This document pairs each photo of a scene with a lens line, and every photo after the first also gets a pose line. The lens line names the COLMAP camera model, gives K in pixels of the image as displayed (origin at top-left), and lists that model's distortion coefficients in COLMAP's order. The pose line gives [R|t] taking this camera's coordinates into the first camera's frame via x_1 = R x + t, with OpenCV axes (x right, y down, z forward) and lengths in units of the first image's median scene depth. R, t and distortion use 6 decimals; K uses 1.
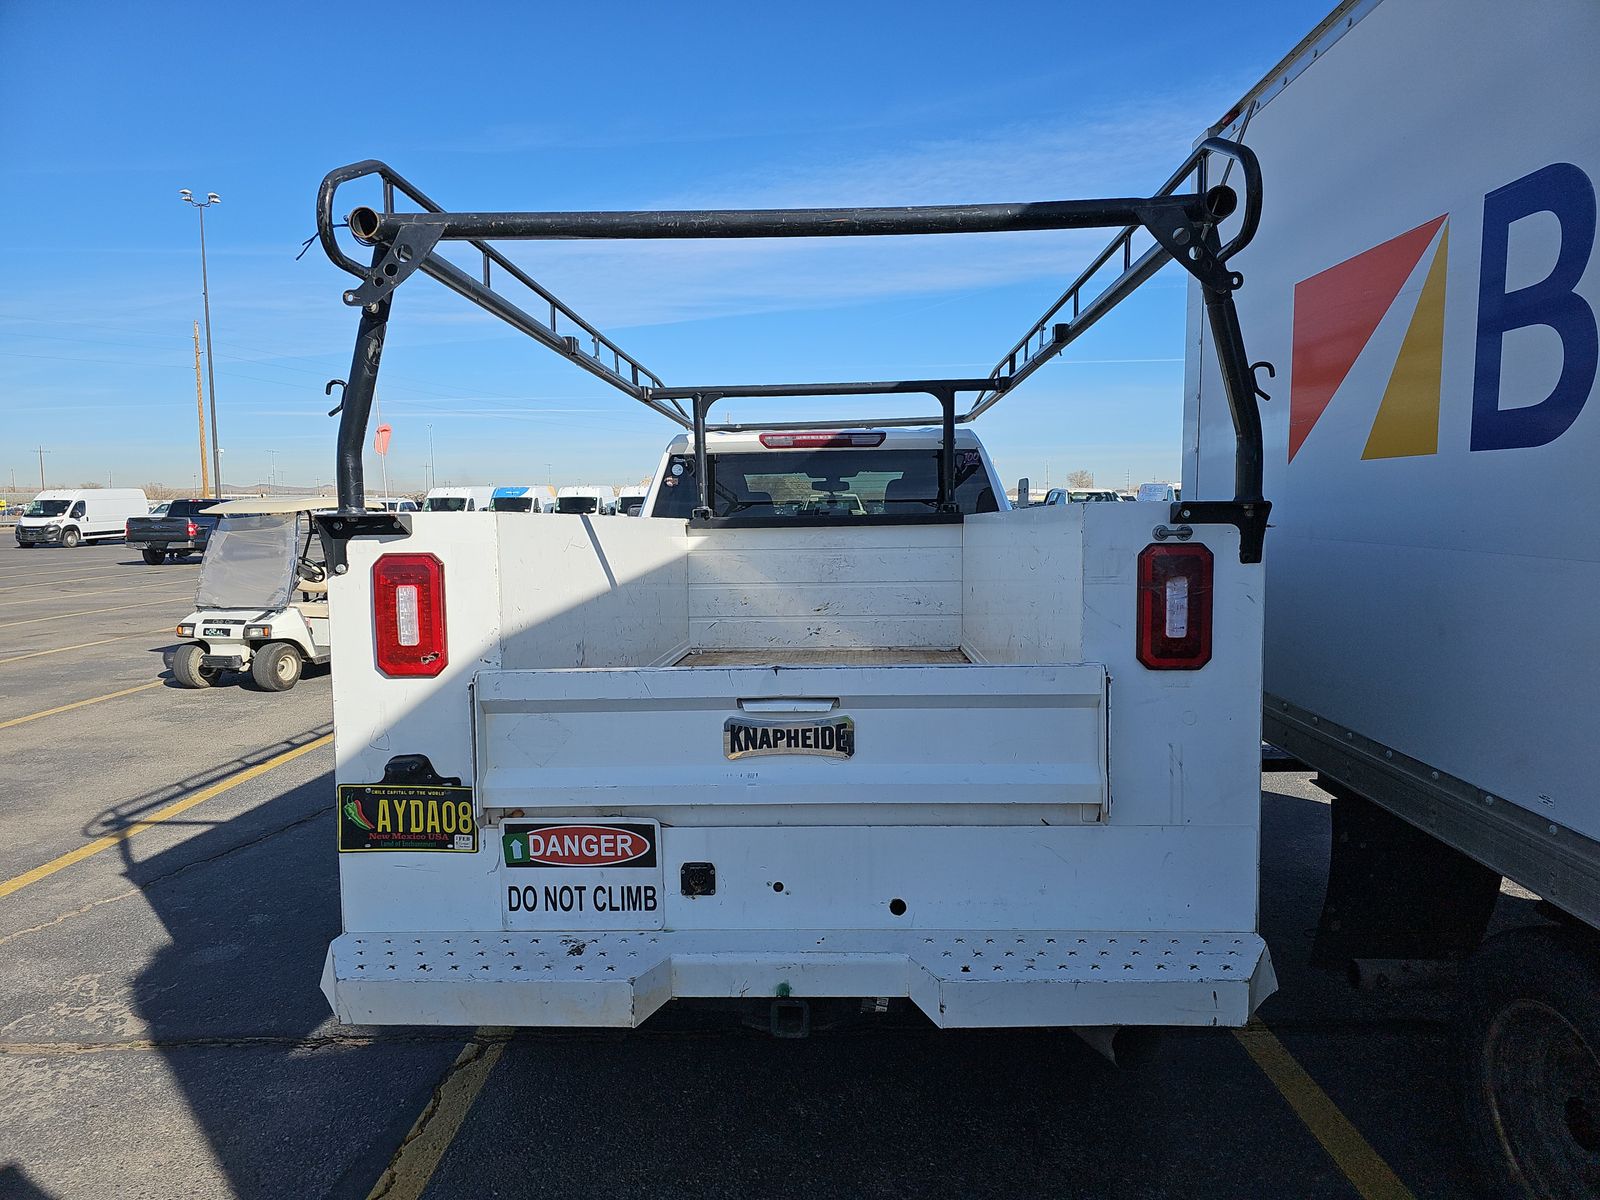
lens RADIAL K [[1027.5, 0, 842.4], [0, 1027.5, 572.2], [0, 0, 1]] dist [0.092191, -0.110443]
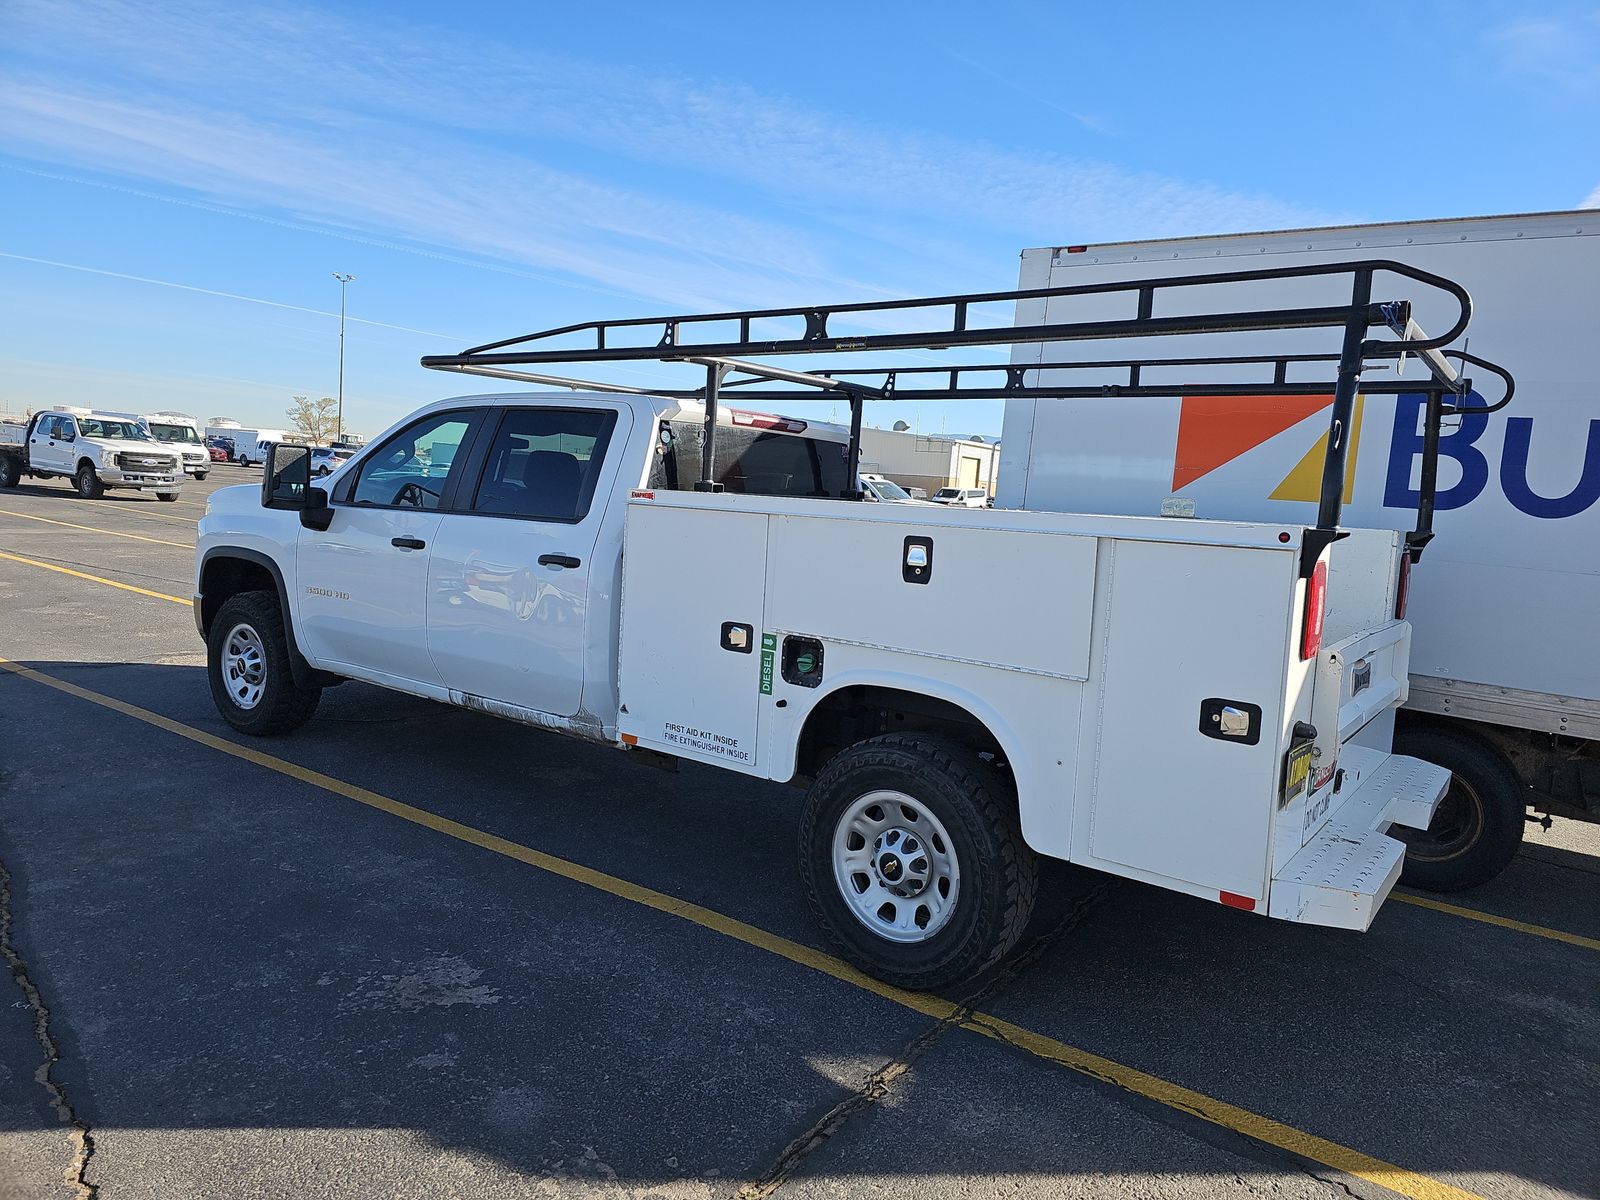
lens RADIAL K [[1027.5, 0, 842.4], [0, 1027.5, 572.2], [0, 0, 1]] dist [0.092191, -0.110443]
pose [[0.573944, -0.008879, 0.818847, -1.720550], [-0.020455, 0.999474, 0.025175, -0.013053], [-0.818639, -0.031198, 0.573460, 0.730172]]
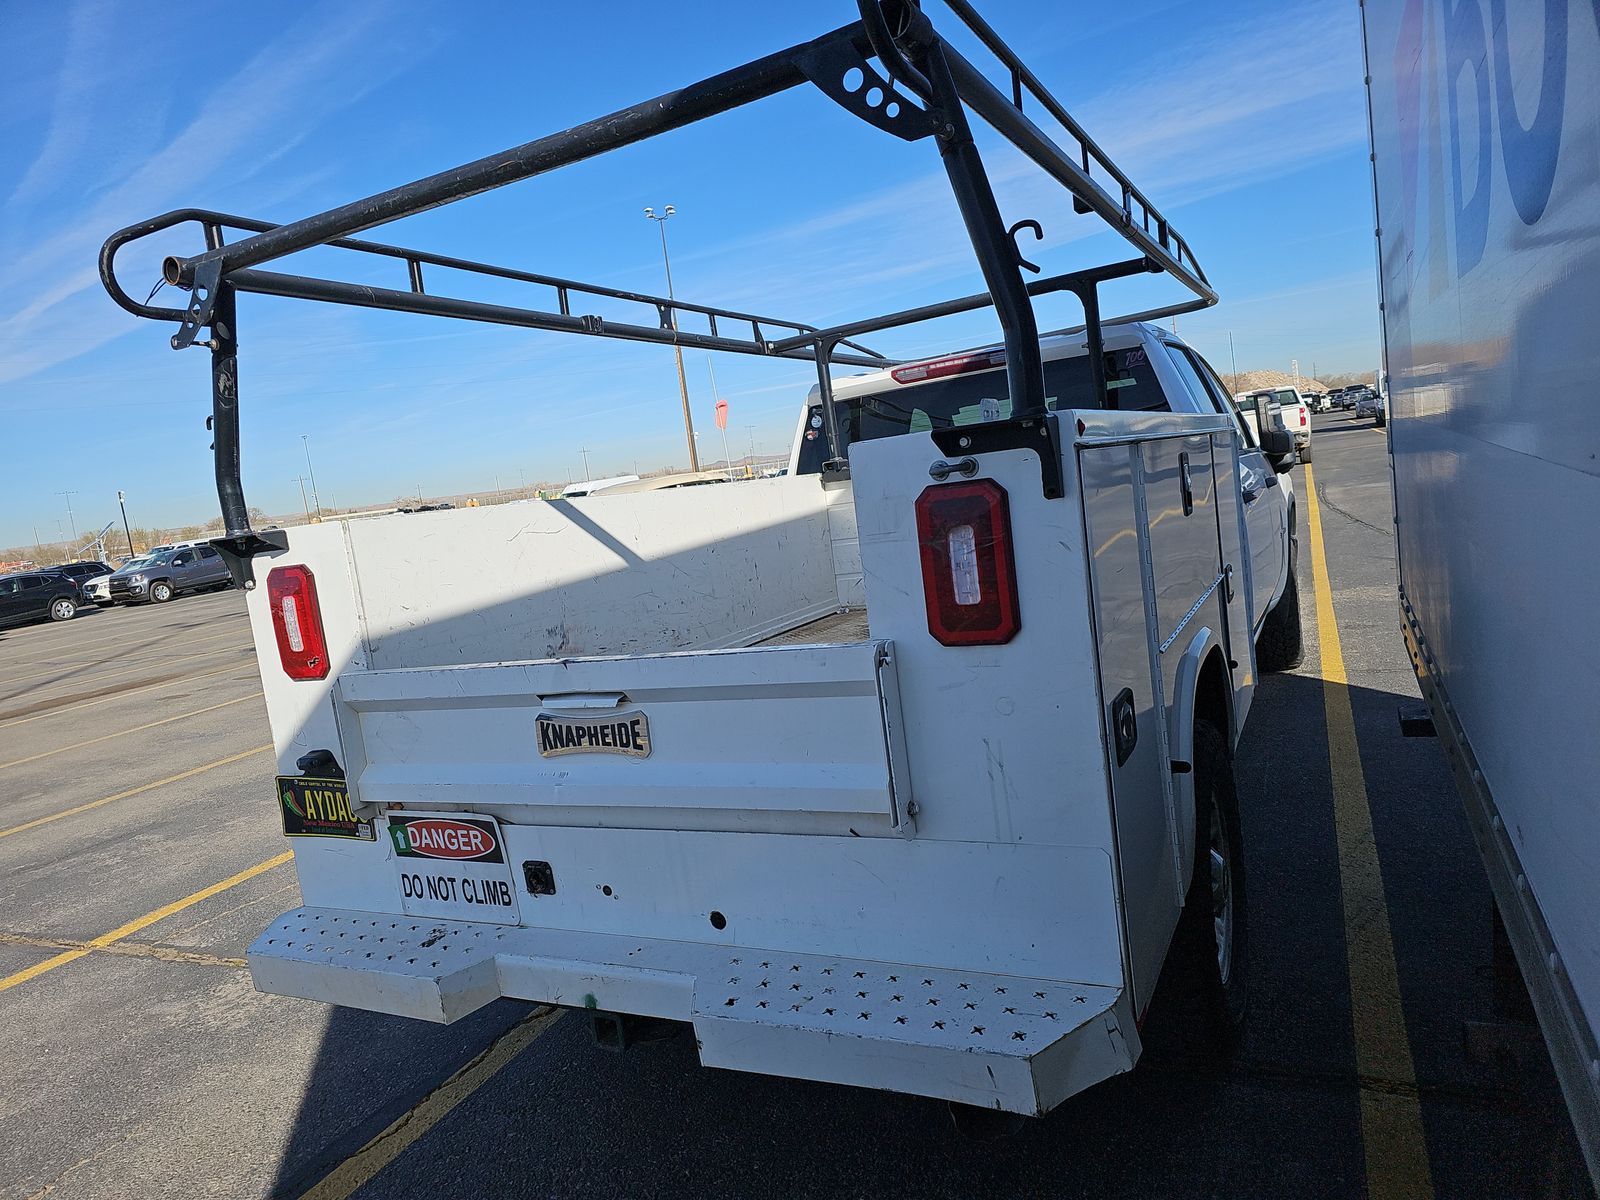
lens RADIAL K [[1027.5, 0, 842.4], [0, 1027.5, 572.2], [0, 0, 1]] dist [0.092191, -0.110443]
pose [[0.900322, -0.069353, -0.429662, 0.556530], [0.100425, 0.993686, 0.050039, -0.008590], [0.423479, -0.088200, 0.901602, 0.267015]]
